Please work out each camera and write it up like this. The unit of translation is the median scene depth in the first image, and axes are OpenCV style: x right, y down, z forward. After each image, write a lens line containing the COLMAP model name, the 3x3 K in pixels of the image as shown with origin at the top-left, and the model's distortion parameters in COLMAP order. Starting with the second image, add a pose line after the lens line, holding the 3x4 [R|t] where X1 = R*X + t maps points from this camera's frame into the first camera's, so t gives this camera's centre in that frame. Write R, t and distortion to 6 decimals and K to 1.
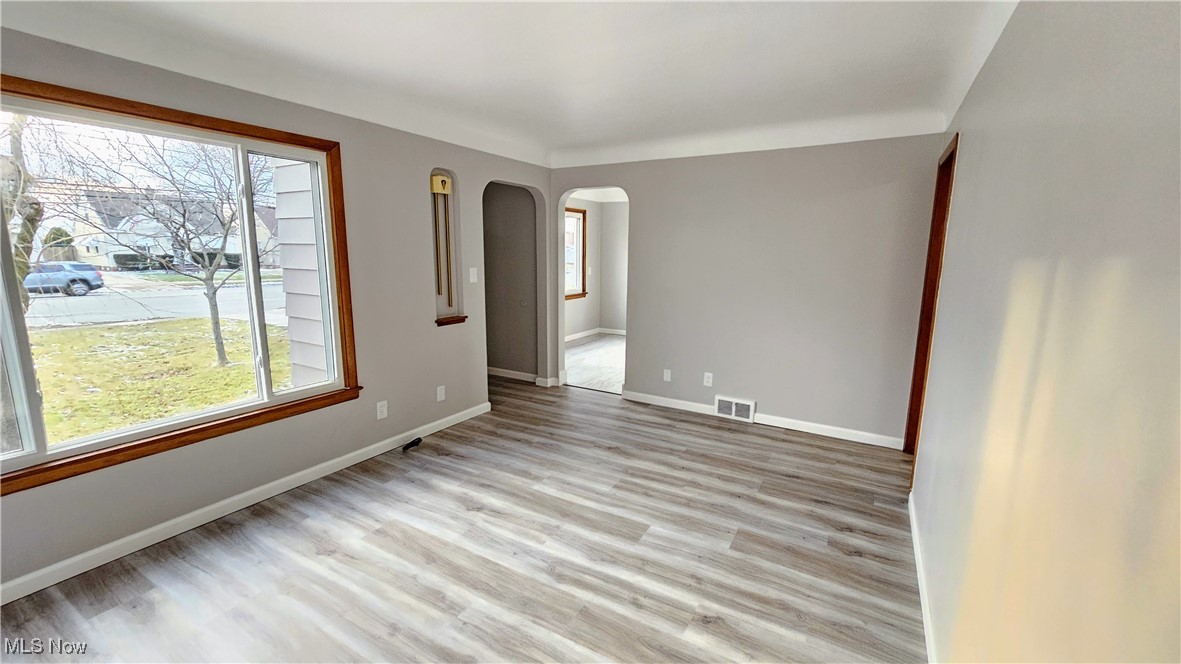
lens RADIAL K [[479.3, 0, 594.1], [0, 479.3, 335.1], [0, 0, 1]] dist [-0.001666, -0.000067]
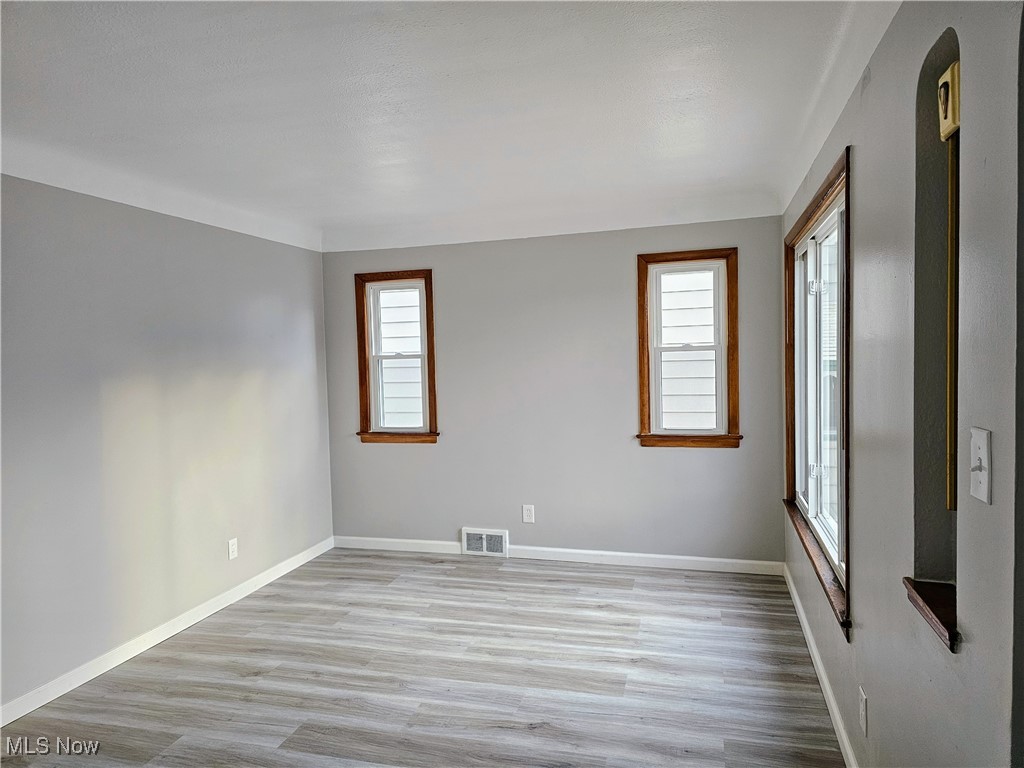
lens RADIAL K [[692.0, 0, 512.9], [0, 692.0, 384.0], [0, 0, 1]] dist [0.005192, 0.002481]
pose [[-0.968041, 0.023481, -0.249692, 0.028762], [-0.029918, 0.977685, 0.207933, -0.381818], [0.249003, 0.208758, -0.945737, 2.142143]]
